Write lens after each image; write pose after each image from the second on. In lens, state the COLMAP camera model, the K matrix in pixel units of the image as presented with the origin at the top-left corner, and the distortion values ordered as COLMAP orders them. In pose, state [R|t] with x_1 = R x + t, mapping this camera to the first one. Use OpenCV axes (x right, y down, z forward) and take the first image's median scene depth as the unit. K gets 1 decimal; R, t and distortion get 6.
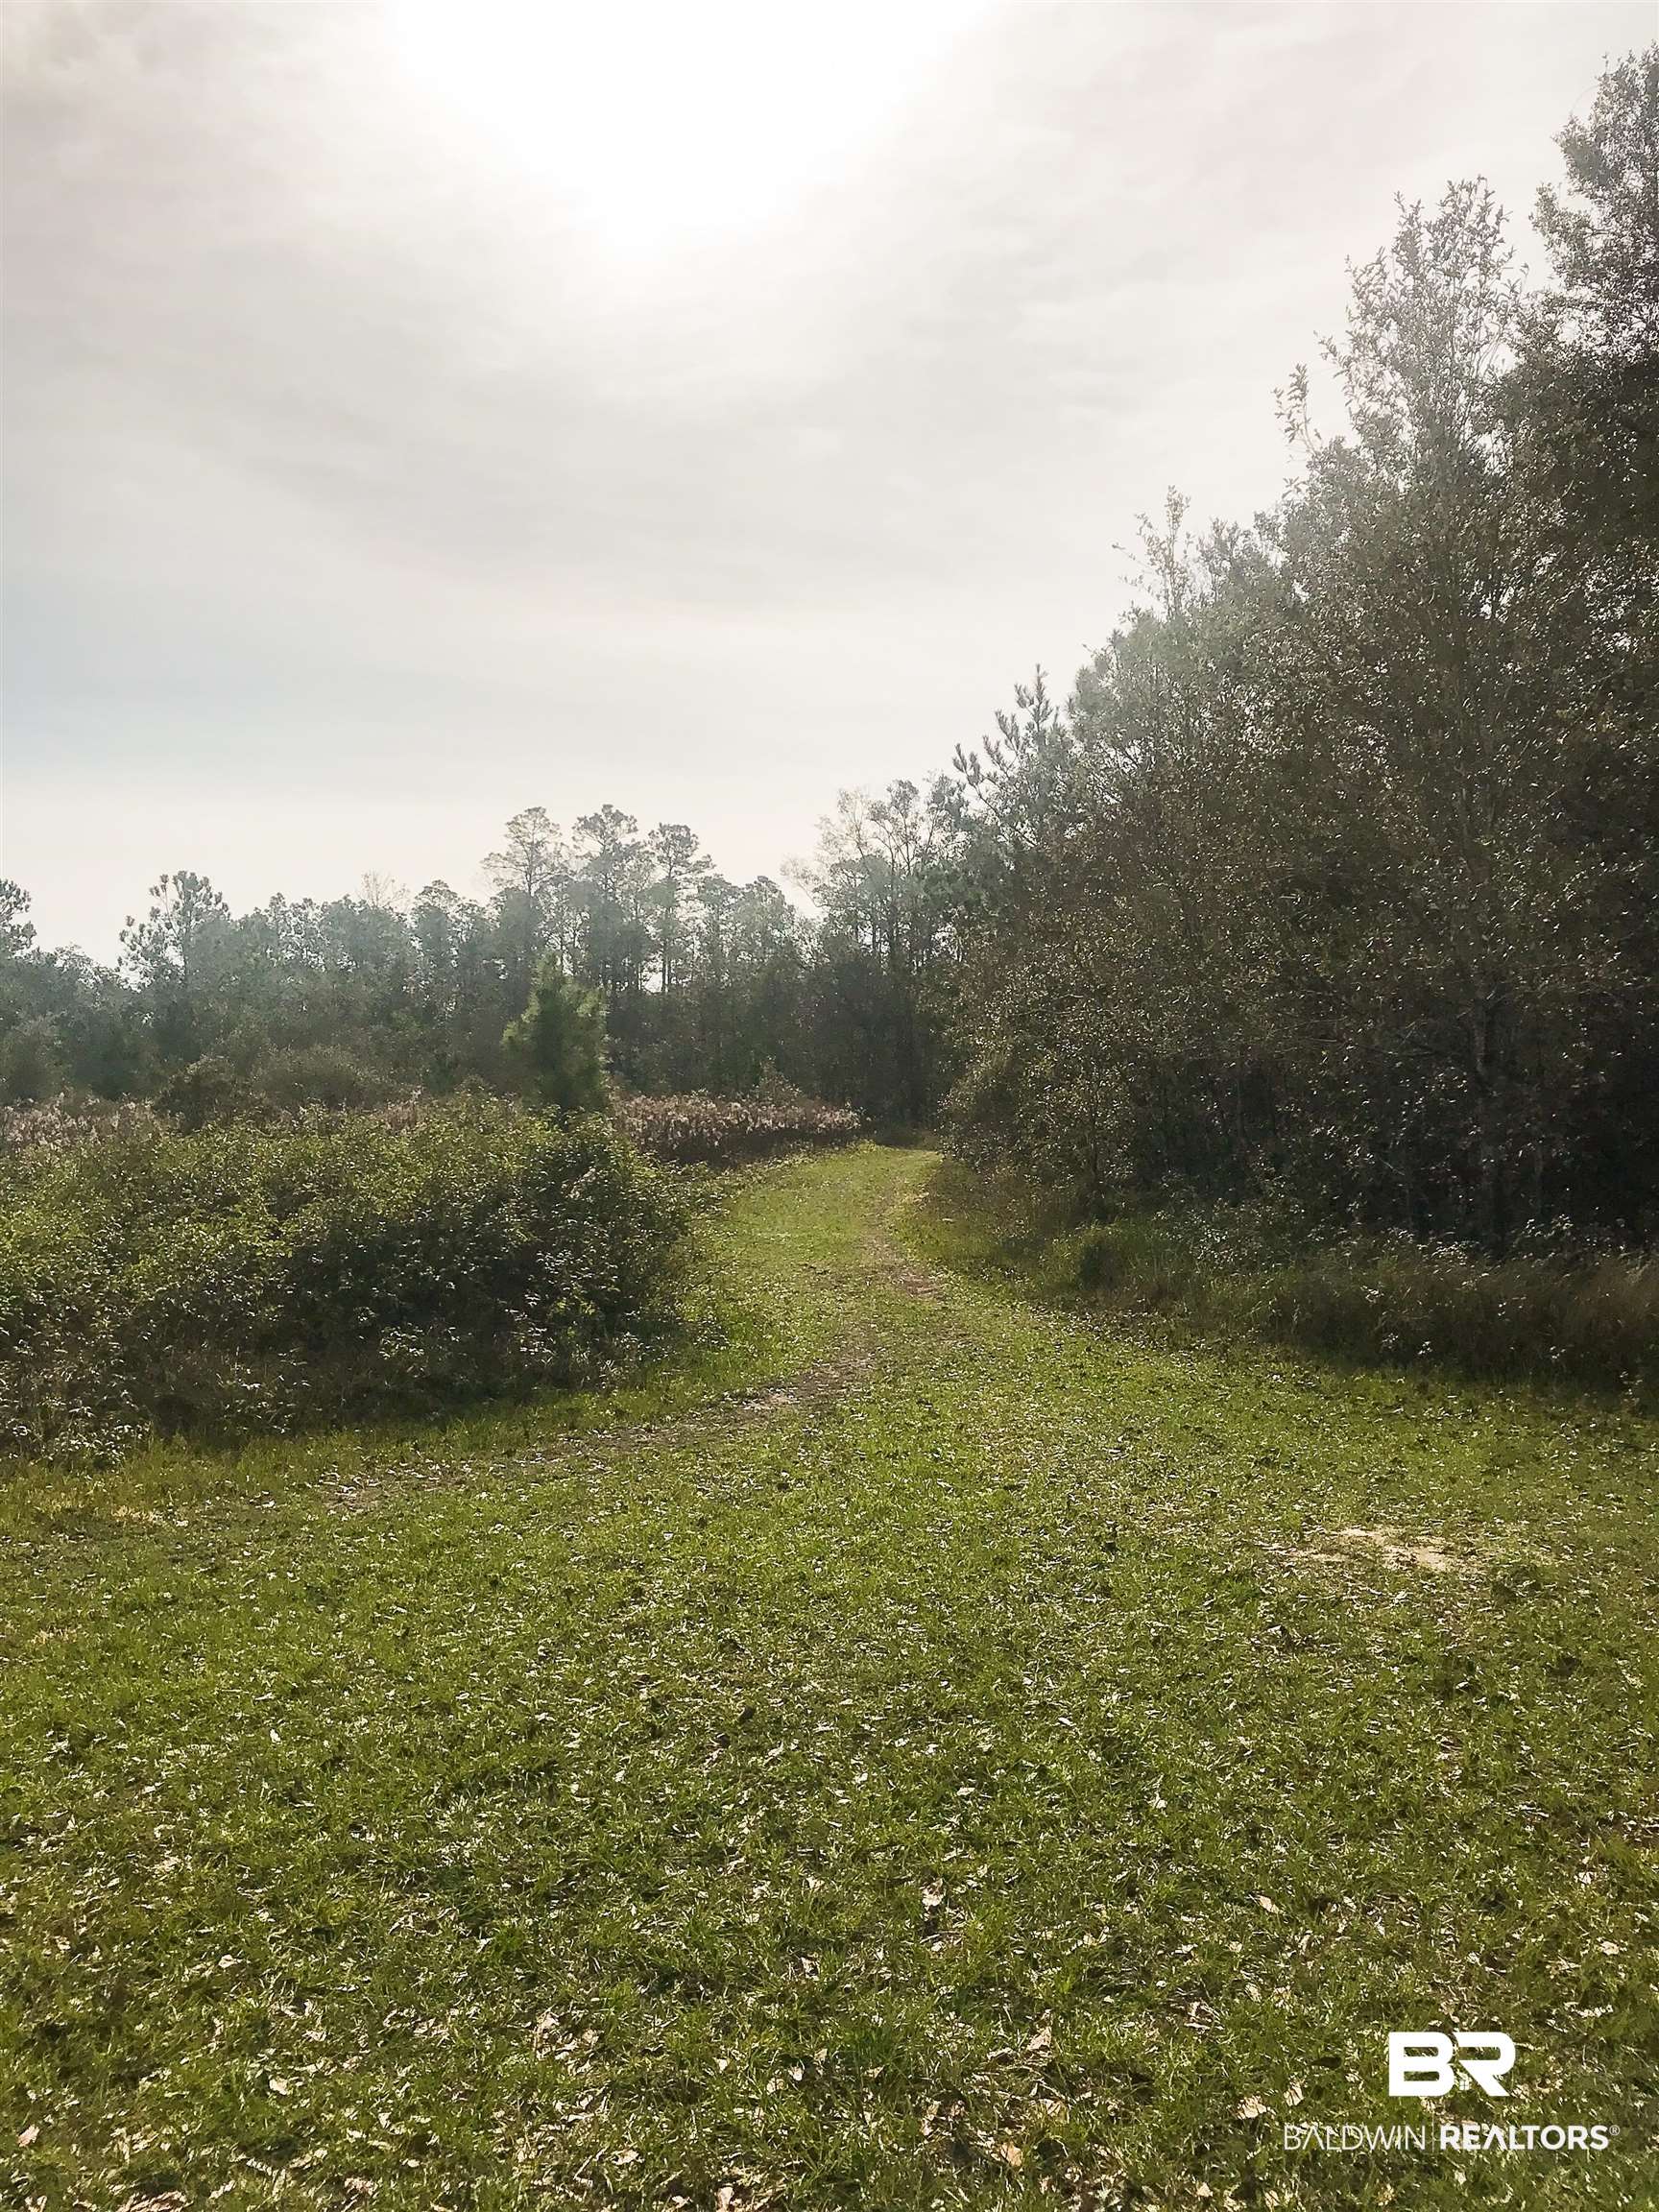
lens RADIAL K [[1803.6, 0, 829.5], [0, 1803.6, 1106.0], [0, 0, 1]] dist [0.008013, 0.002967]
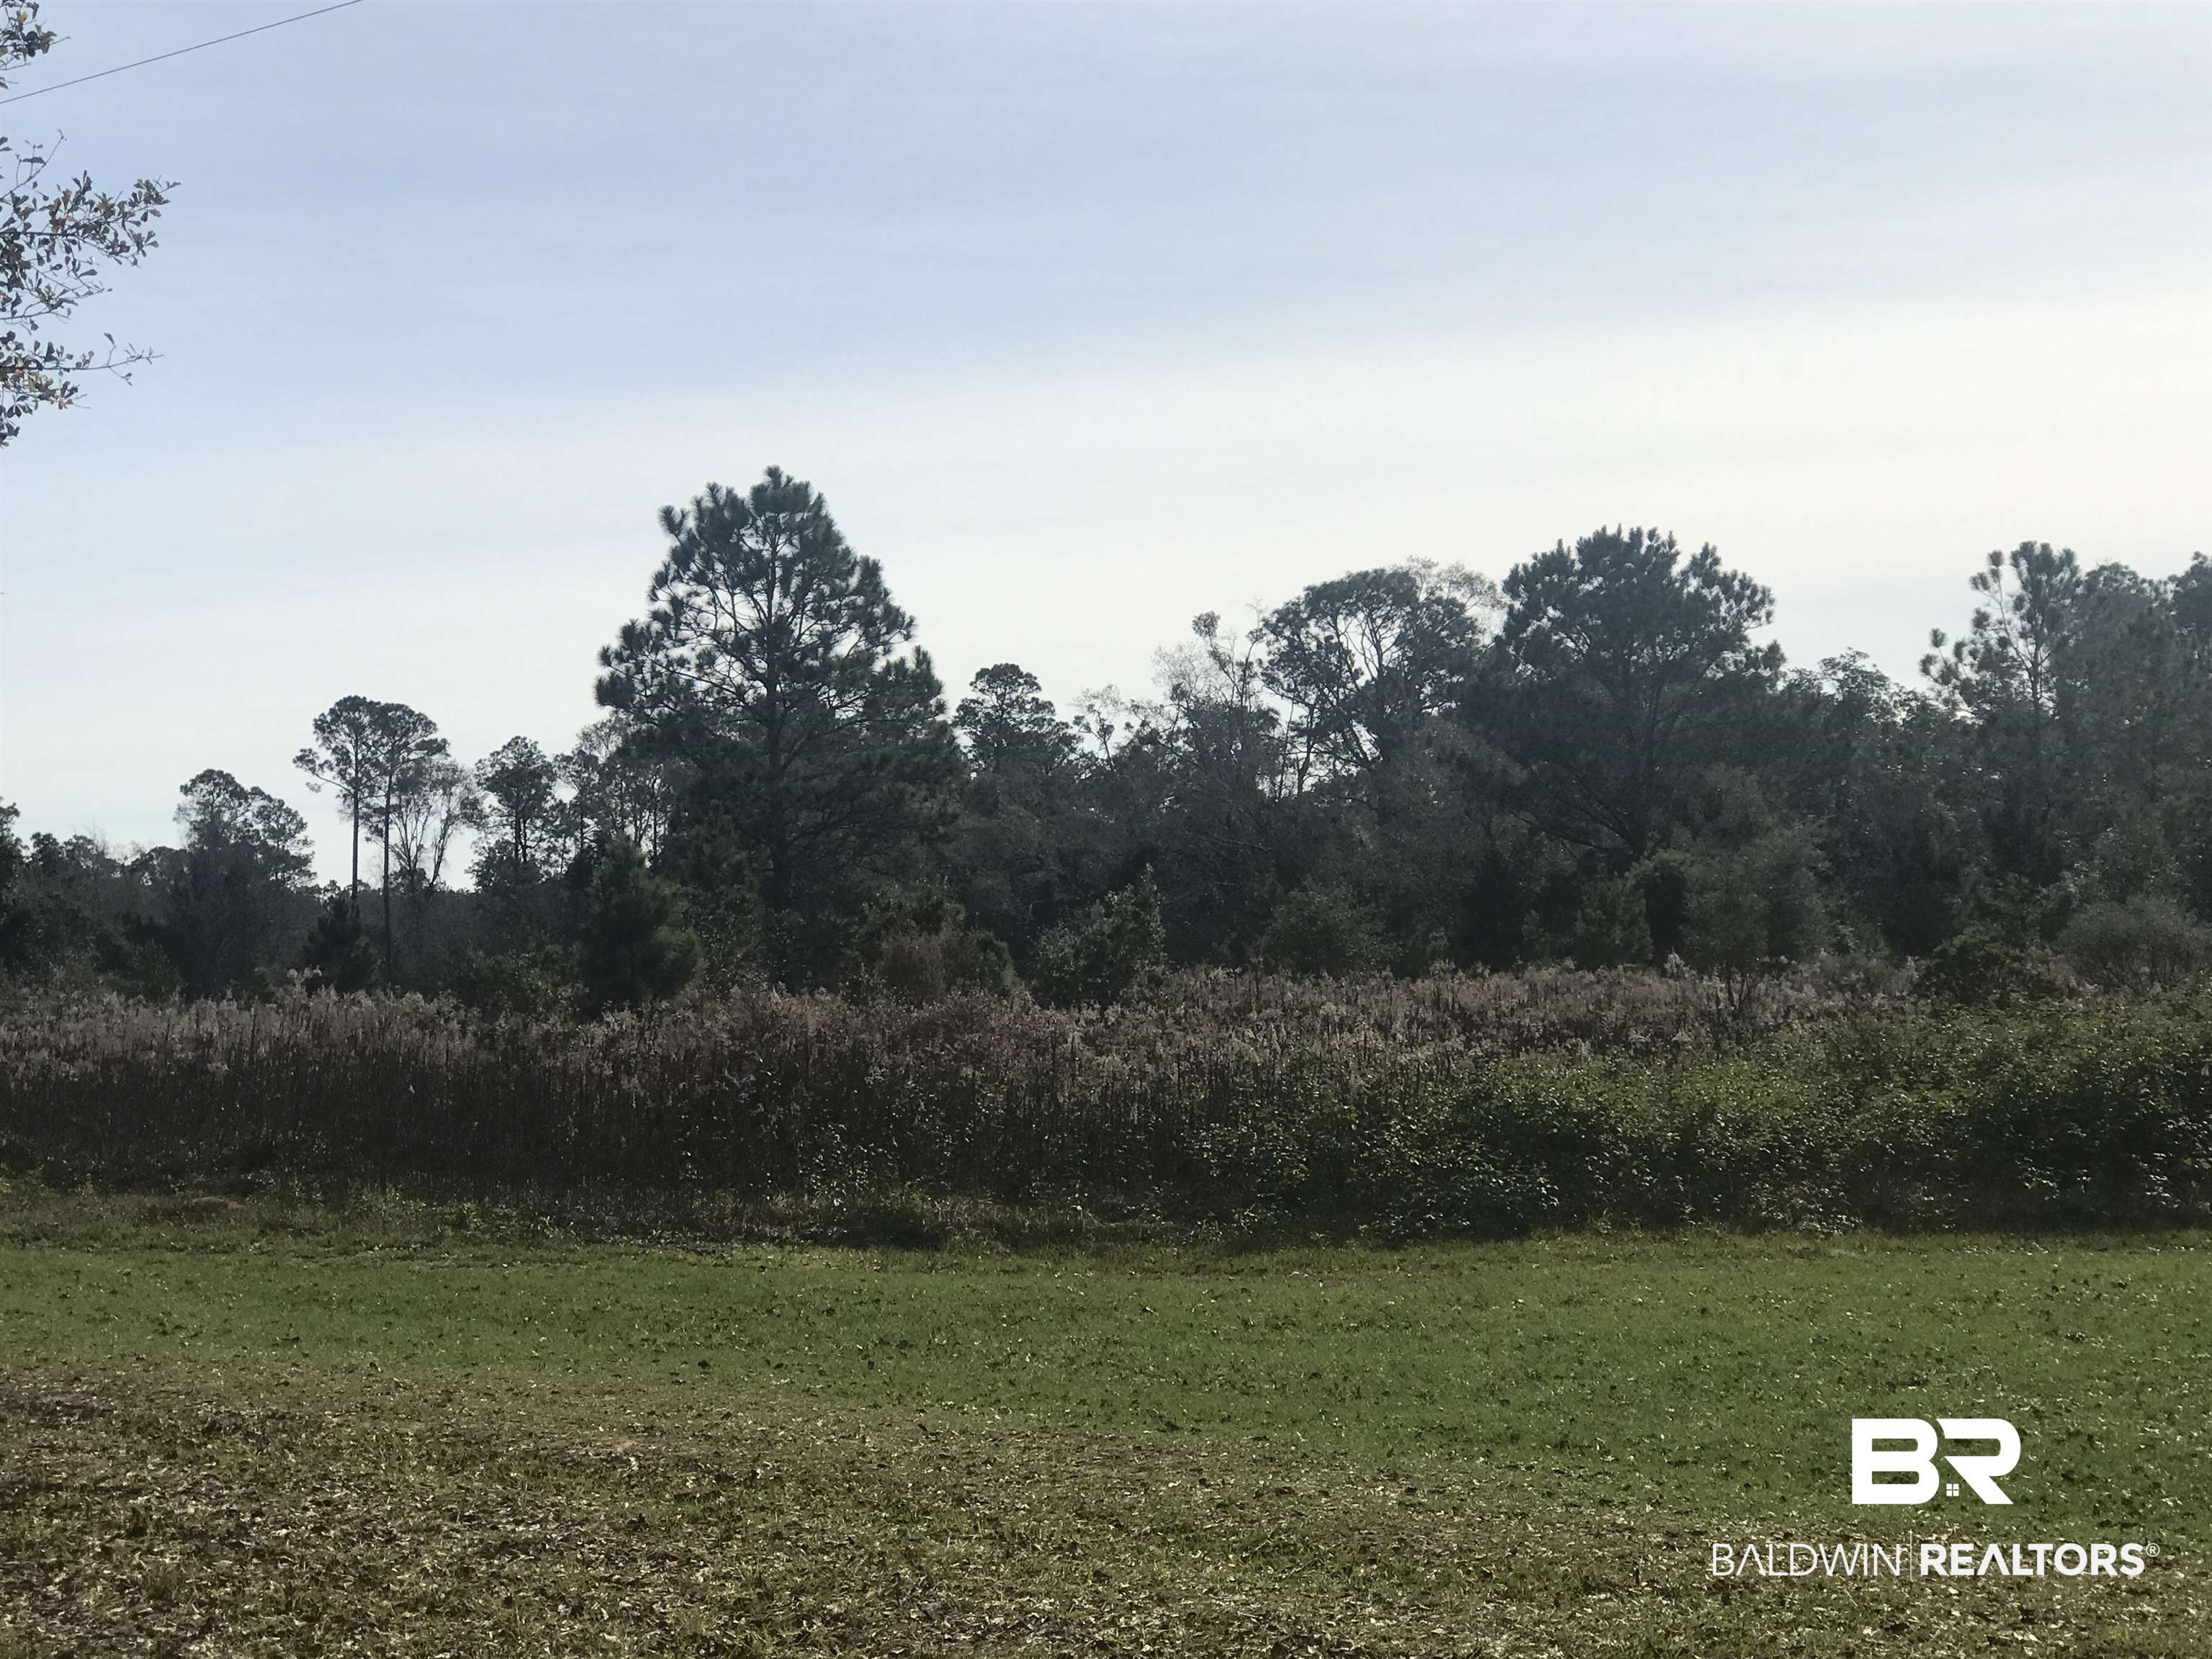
lens RADIAL K [[4052.6, 0, 1106.0], [0, 4052.6, 829.5], [0, 0, 1]] dist [0.028330, 0.056864]
pose [[0.835921, -0.023347, -0.548353, 0.091864], [0.007361, 0.999482, -0.031334, -0.004082], [0.548800, 0.022156, 0.835660, -0.207779]]
